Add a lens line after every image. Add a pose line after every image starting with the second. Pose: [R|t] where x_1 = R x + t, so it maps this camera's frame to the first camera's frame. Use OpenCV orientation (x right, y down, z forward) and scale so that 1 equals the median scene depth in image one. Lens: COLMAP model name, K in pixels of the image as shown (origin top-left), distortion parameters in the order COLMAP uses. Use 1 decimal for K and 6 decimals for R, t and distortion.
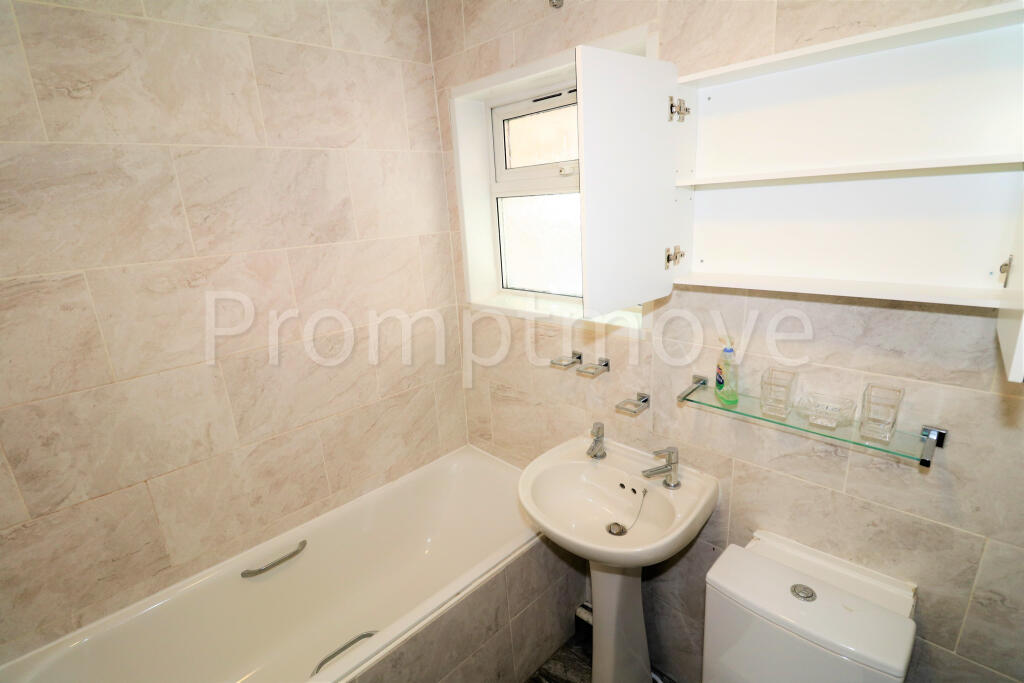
lens RADIAL K [[484.2, 0, 514.7], [0, 484.2, 341.7], [0, 0, 1]] dist [-0.000036, -0.006213]
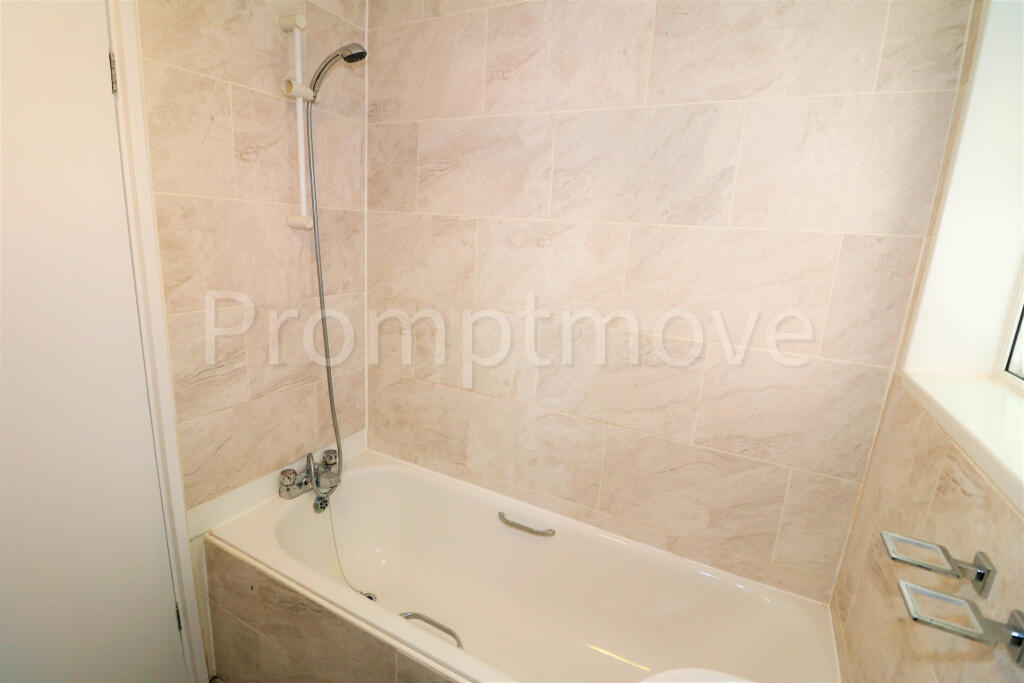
lens RADIAL K [[484.2, 0, 514.7], [0, 484.2, 343.7], [0, 0, 1]] dist [-0.000036, -0.006213]
pose [[0.297540, 0.290955, -0.909294, 0.347563], [-0.334079, 0.923945, 0.186325, -0.090315], [0.894350, 0.248337, 0.372112, 0.575886]]
